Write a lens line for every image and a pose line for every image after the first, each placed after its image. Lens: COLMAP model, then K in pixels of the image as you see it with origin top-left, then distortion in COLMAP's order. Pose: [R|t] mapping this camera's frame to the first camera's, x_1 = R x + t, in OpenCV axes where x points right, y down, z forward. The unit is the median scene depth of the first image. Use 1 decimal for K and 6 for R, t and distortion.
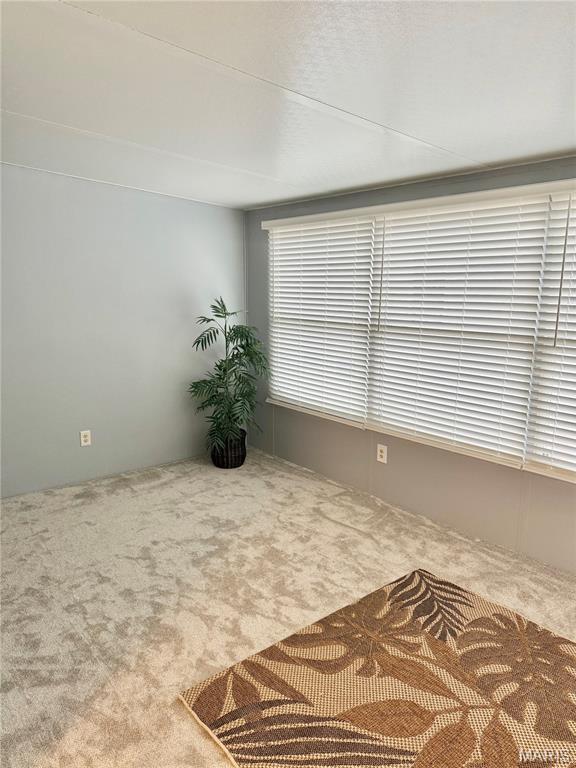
lens RADIAL K [[544.8, 0, 288.0], [0, 544.8, 384.0], [0, 0, 1]] dist [0.070856, -0.087596]
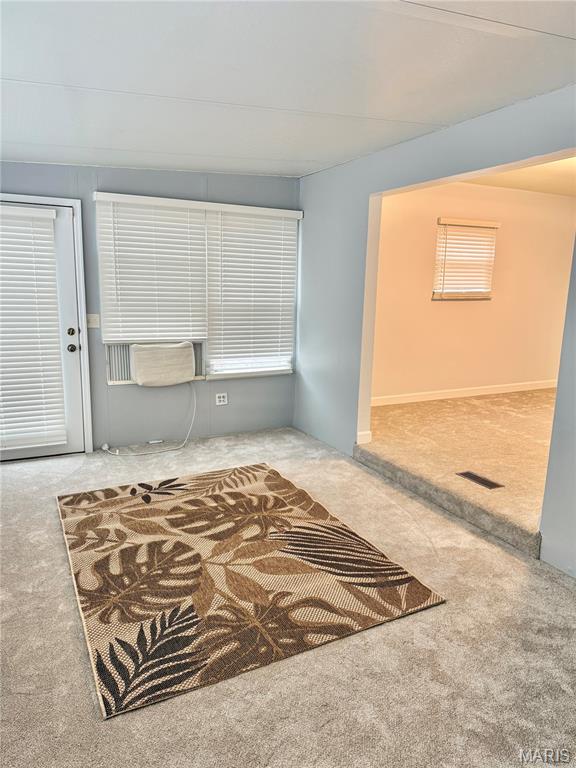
lens RADIAL K [[535.4, 0, 288.0], [0, 535.4, 384.0], [0, 0, 1]] dist [0.068281, -0.083260]
pose [[-0.975709, -0.067934, 0.208273, -0.062402], [0.015339, 0.927187, 0.374286, -0.262568], [-0.218535, 0.368388, -0.903622, 1.617419]]
